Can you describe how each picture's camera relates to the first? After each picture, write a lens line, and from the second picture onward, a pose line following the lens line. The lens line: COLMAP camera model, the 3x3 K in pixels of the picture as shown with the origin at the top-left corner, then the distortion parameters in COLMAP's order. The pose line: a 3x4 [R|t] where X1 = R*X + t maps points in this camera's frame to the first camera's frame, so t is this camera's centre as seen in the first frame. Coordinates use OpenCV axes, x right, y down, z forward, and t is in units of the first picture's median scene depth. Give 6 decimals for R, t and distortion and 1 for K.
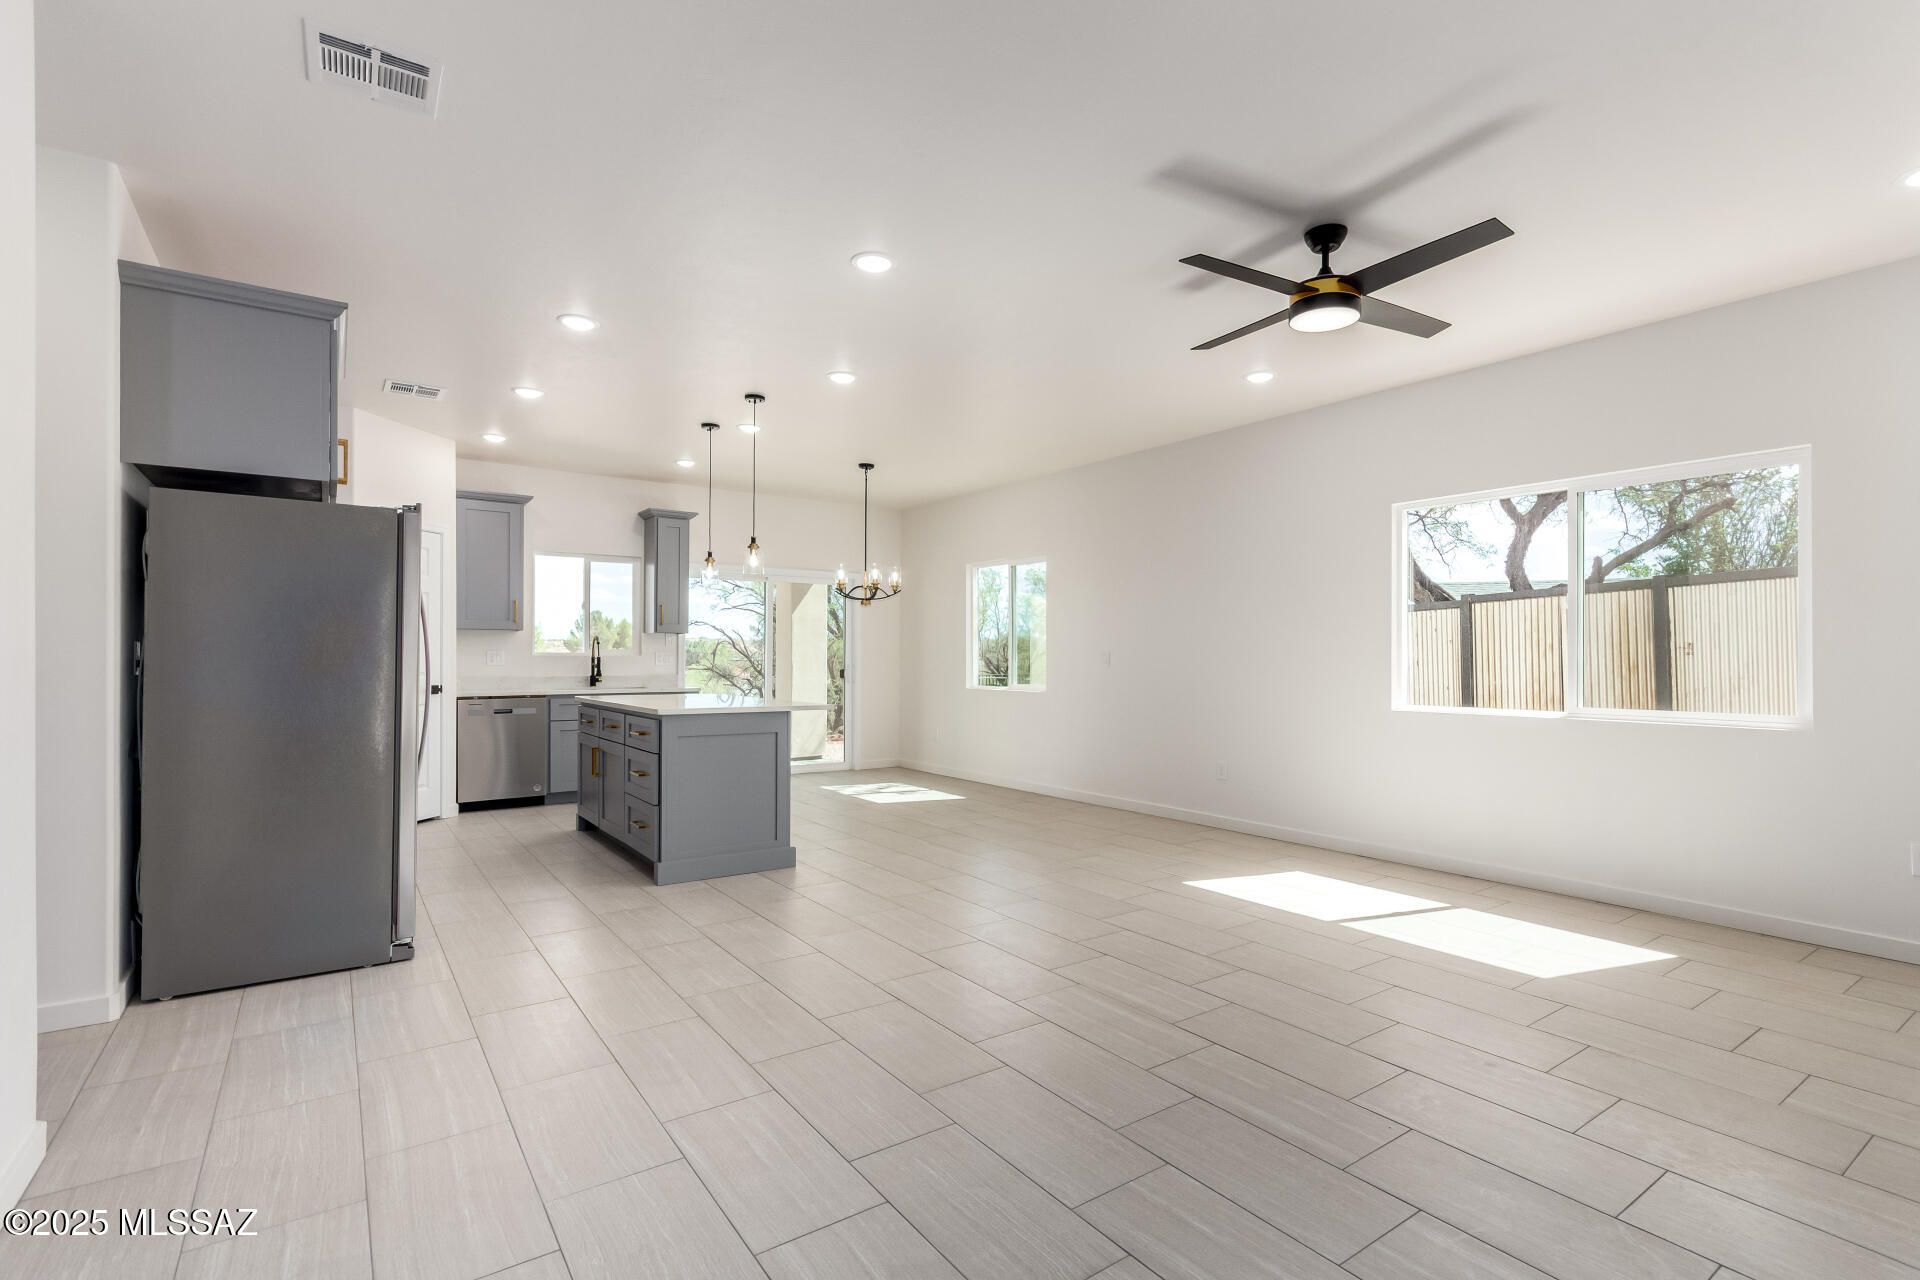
lens RADIAL K [[892.8, 0, 979.0], [0, 892.8, 648.6], [0, 0, 1]] dist [0.003192, 0.000654]
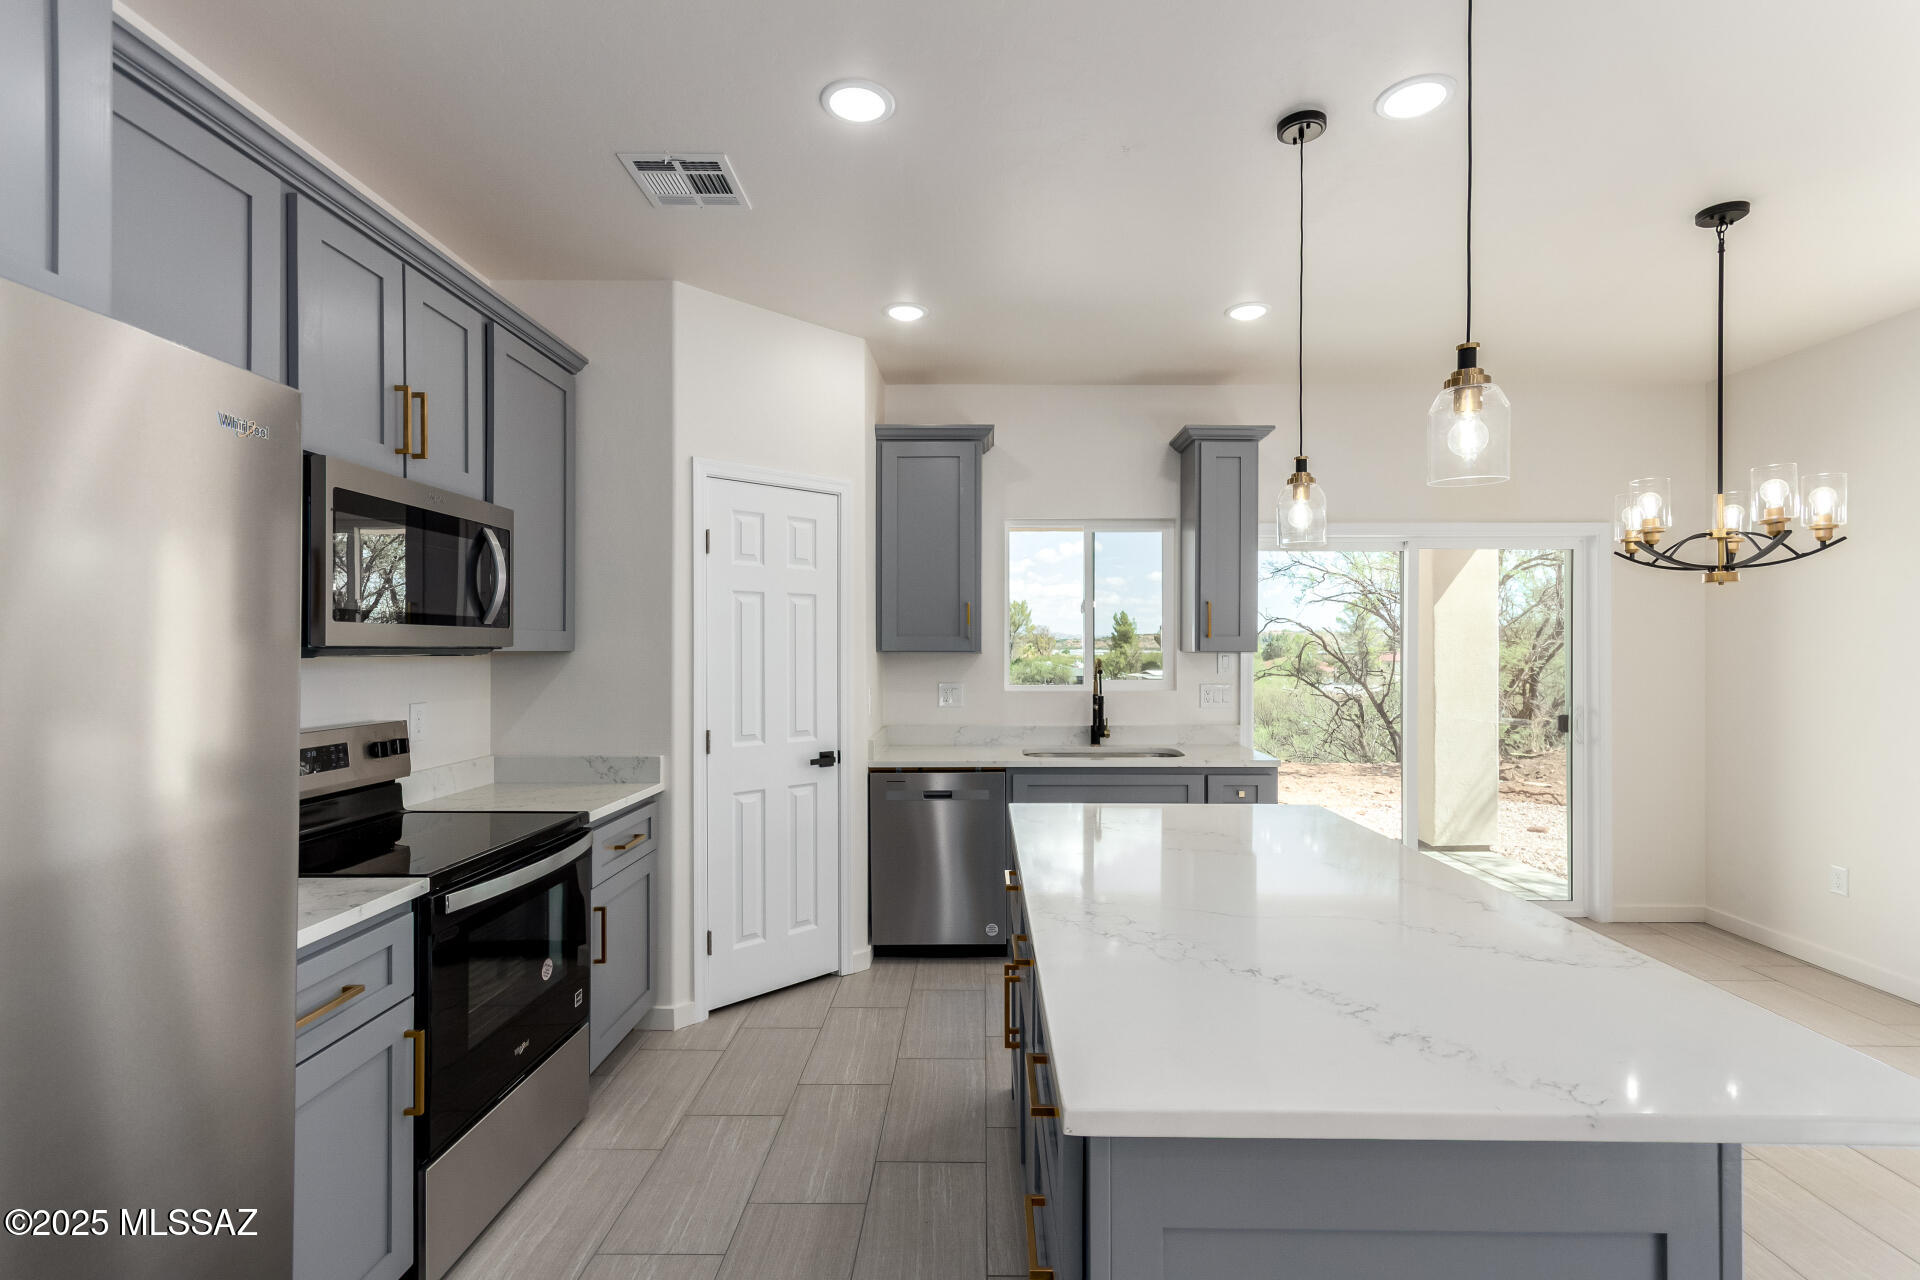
lens RADIAL K [[892.8, 0, 979.0], [0, 892.8, 648.6], [0, 0, 1]] dist [0.003192, 0.000654]
pose [[0.807732, -0.002754, -0.589543, -0.152215], [0.007716, 0.999953, 0.005899, -0.025287], [0.589499, -0.009314, 0.807716, 0.494536]]
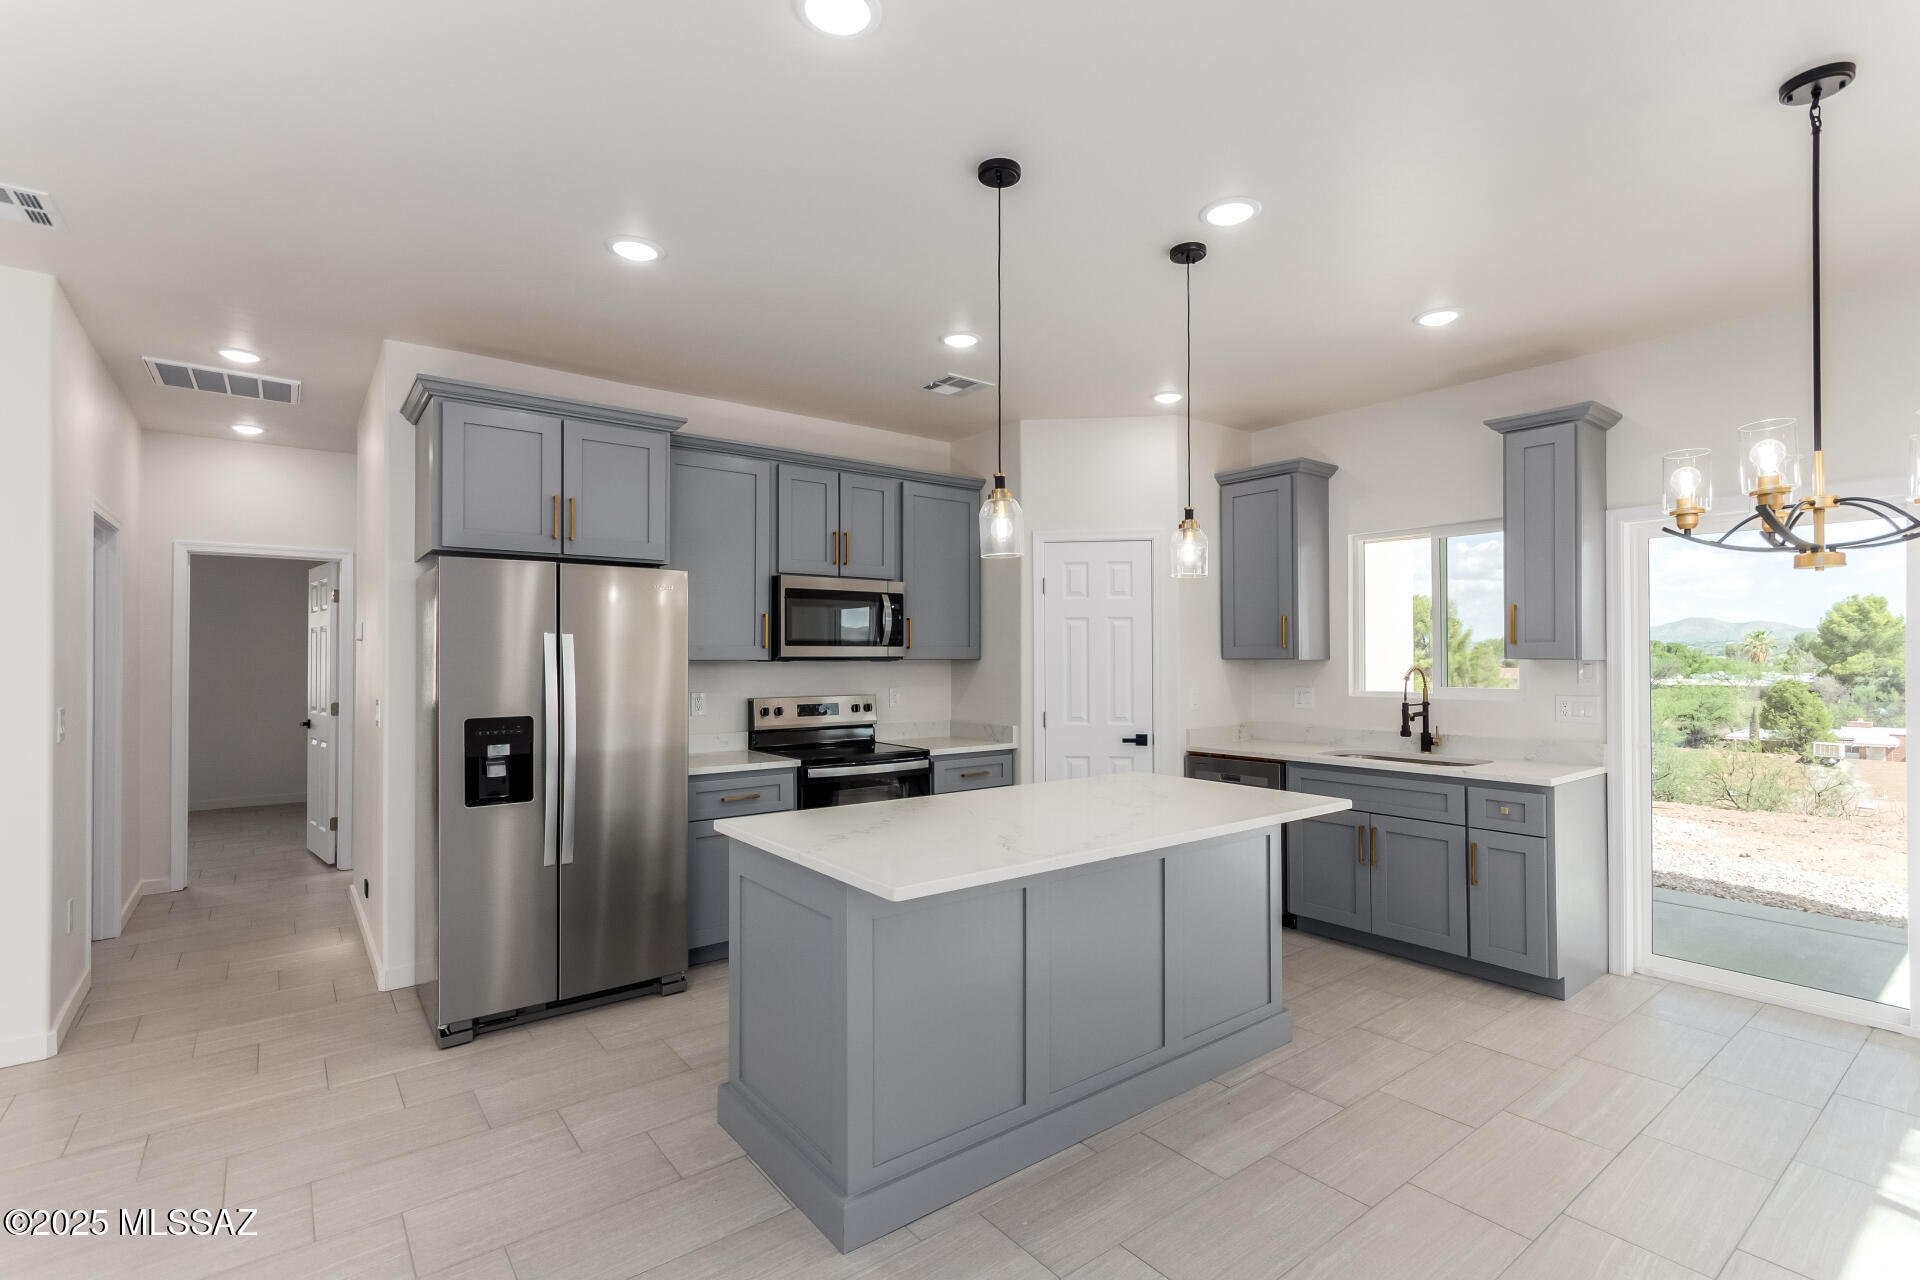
lens RADIAL K [[892.8, 0, 979.0], [0, 892.8, 648.6], [0, 0, 1]] dist [0.003192, 0.000654]
pose [[0.040522, -0.013826, -0.999083, 0.145397], [0.010891, 0.999851, -0.013395, -0.021758], [0.999119, -0.010338, 0.040666, 0.698583]]
